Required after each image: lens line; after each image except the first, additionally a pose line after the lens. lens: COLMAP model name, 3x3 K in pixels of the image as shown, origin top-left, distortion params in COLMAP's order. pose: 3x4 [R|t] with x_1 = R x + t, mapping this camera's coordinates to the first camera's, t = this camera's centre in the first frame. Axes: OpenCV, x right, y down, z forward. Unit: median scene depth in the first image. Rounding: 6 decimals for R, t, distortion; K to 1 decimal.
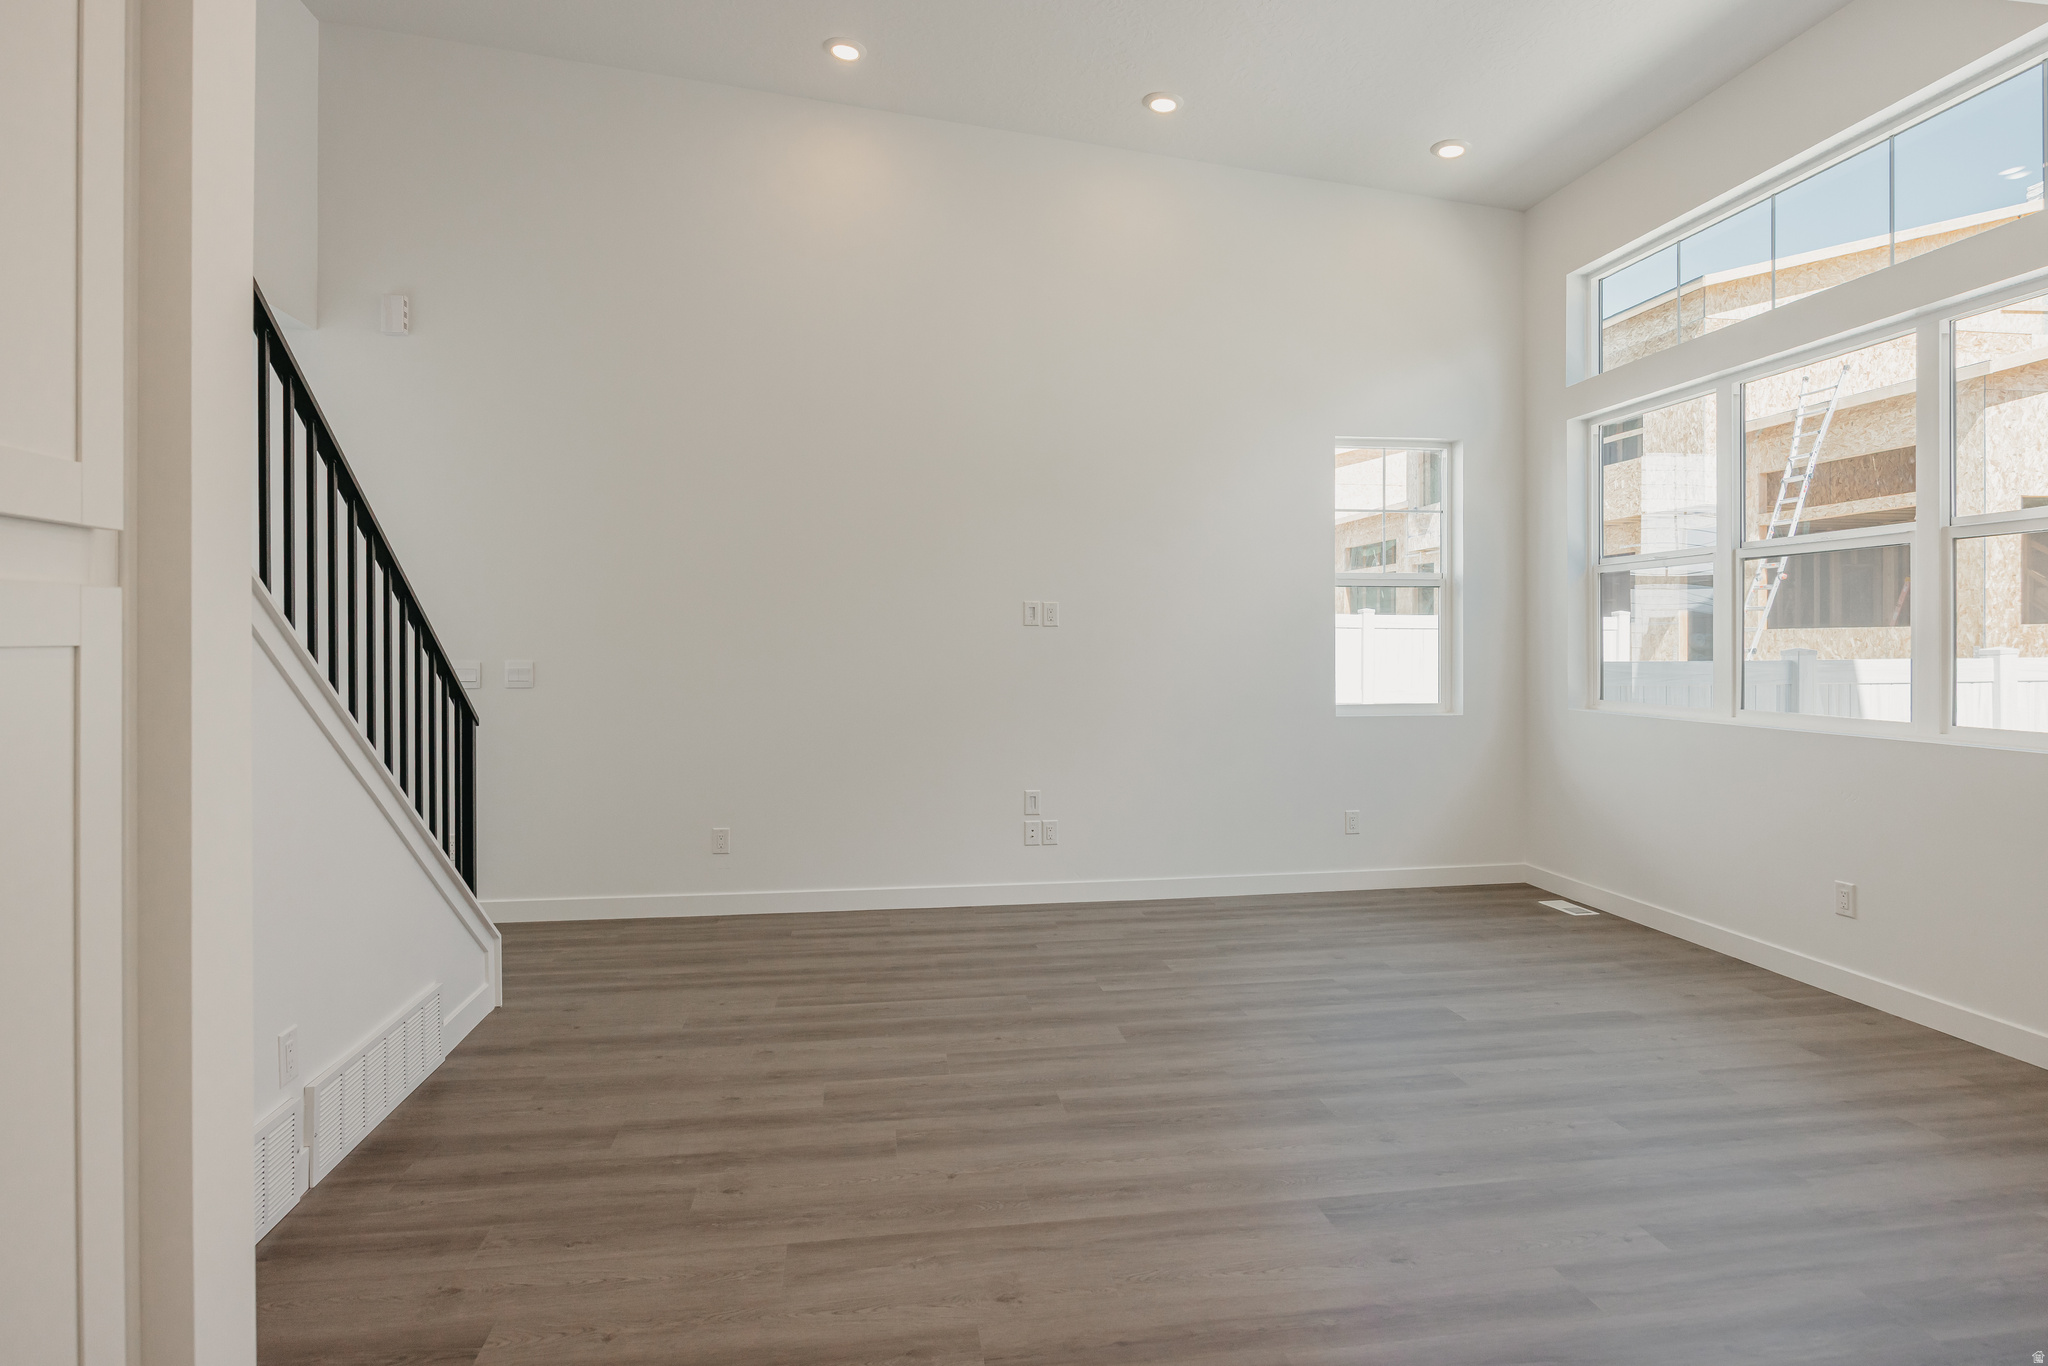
lens RADIAL K [[1077.4, 0, 1021.7], [0, 1077.4, 647.1], [0, 0, 1]] dist [-0.000016, -0.003844]
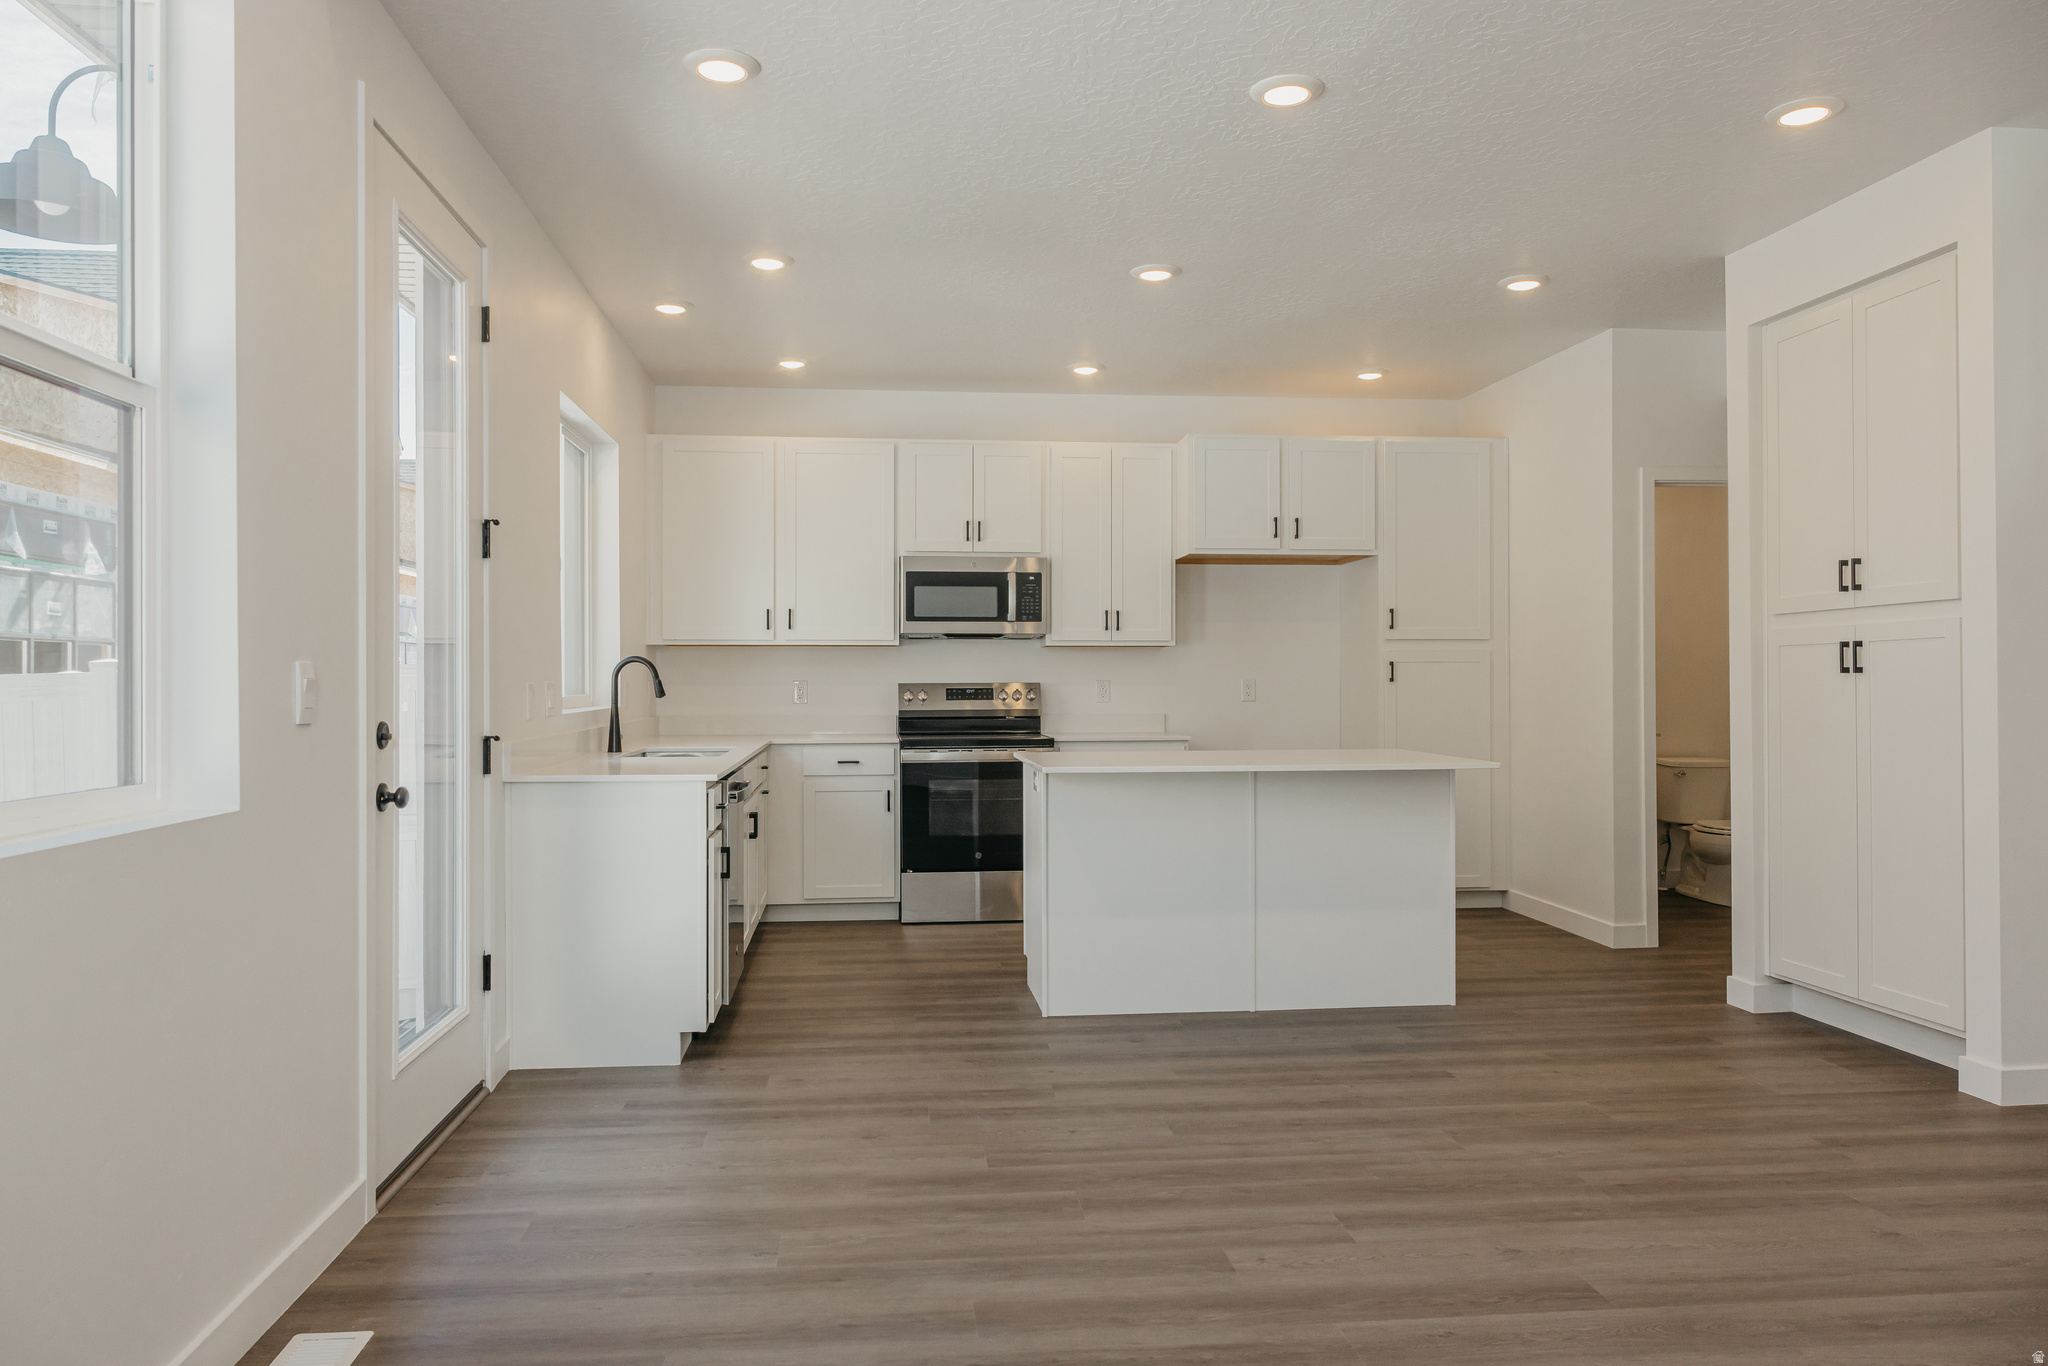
lens RADIAL K [[1376.5, 0, 1010.5], [0, 1376.5, 689.4], [0, 0, 1]] dist [0.003903, 0.000865]
pose [[-0.998831, 0.006003, 0.047973, 0.601807], [0.006289, 0.999963, 0.005819, 0.038682], [-0.047937, 0.006114, -0.998832, 1.838750]]
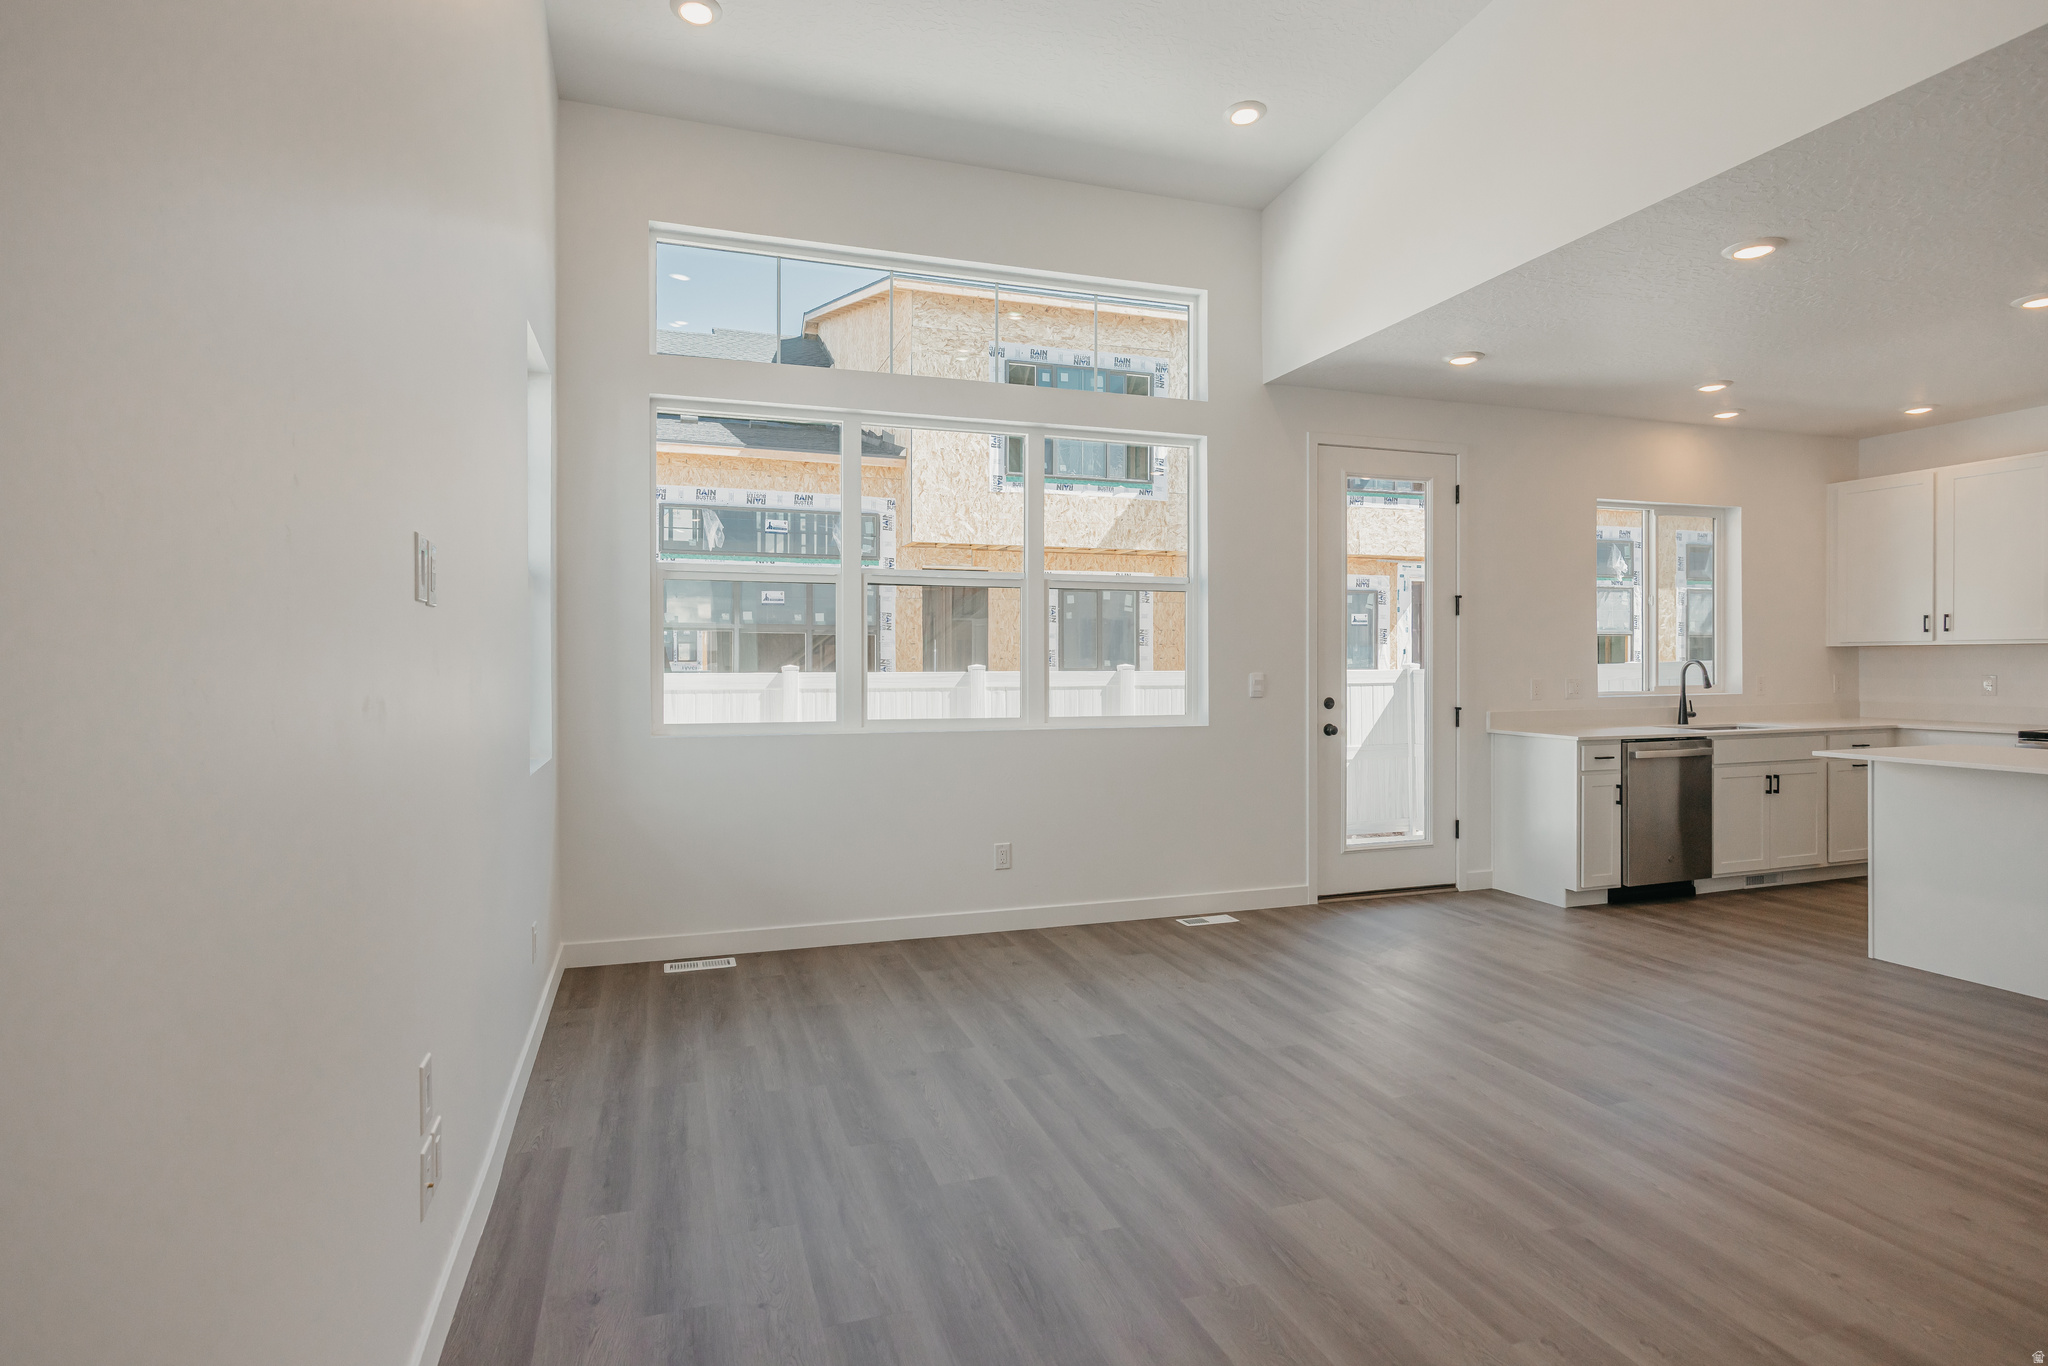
lens RADIAL K [[1077.4, 0, 1050.5], [0, 1077.4, 671.4], [0, 0, 1]] dist [-0.000016, -0.003844]
pose [[-0.193090, -0.002619, 0.981177, -0.729580], [0.004710, 0.999982, 0.003596, 0.009004], [-0.981170, 0.005316, -0.193075, 1.662319]]
